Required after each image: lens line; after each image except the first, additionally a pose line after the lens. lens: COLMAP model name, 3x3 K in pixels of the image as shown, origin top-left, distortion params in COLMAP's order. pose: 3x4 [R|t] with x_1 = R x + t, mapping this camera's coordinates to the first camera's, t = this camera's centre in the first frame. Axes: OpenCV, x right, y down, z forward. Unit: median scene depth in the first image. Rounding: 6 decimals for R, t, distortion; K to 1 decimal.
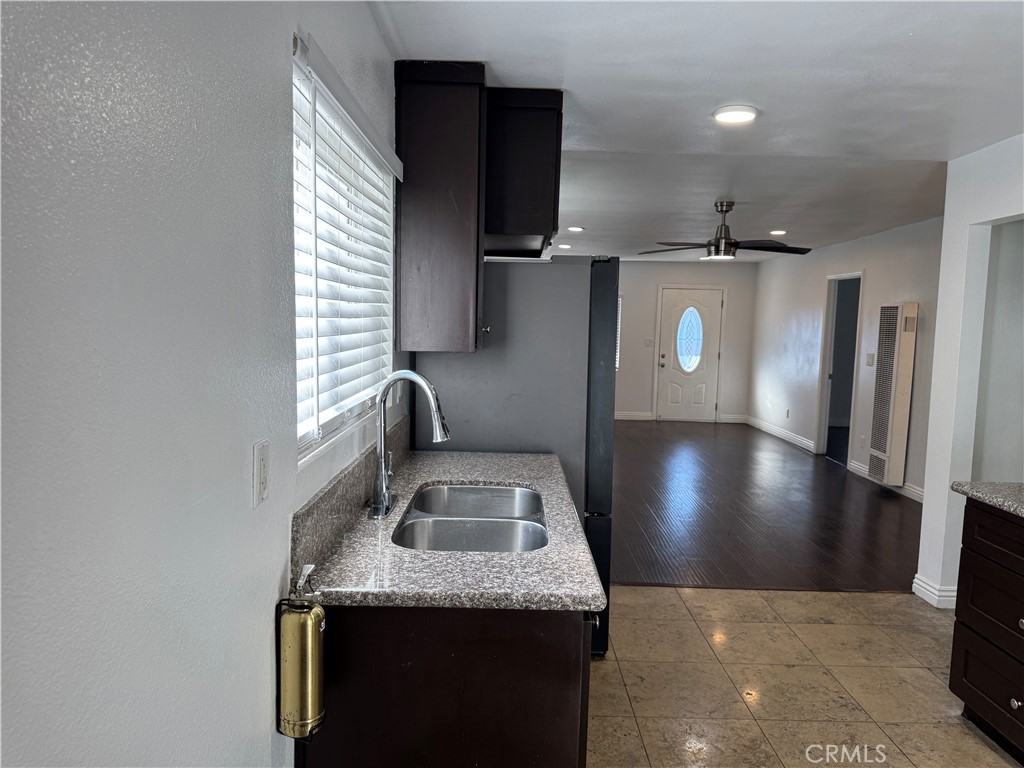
lens RADIAL K [[719.8, 0, 513.2], [0, 719.8, 385.9], [0, 0, 1]] dist [0.058726, -0.072918]
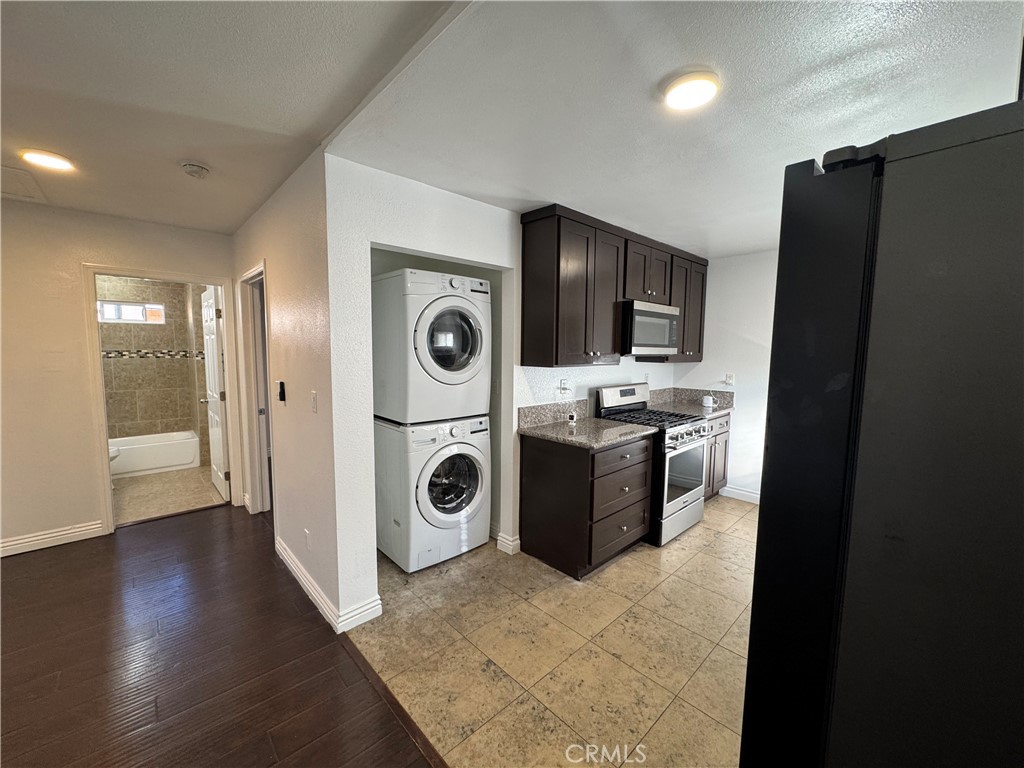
lens RADIAL K [[410.3, 0, 514.3], [0, 410.3, 384.2], [0, 0, 1]] dist [-0.004887, 0.001331]
pose [[-0.689148, -0.091616, 0.718805, 0.060526], [0.038870, 0.985873, 0.162922, -0.101338], [-0.723577, 0.140217, -0.675852, 1.149770]]
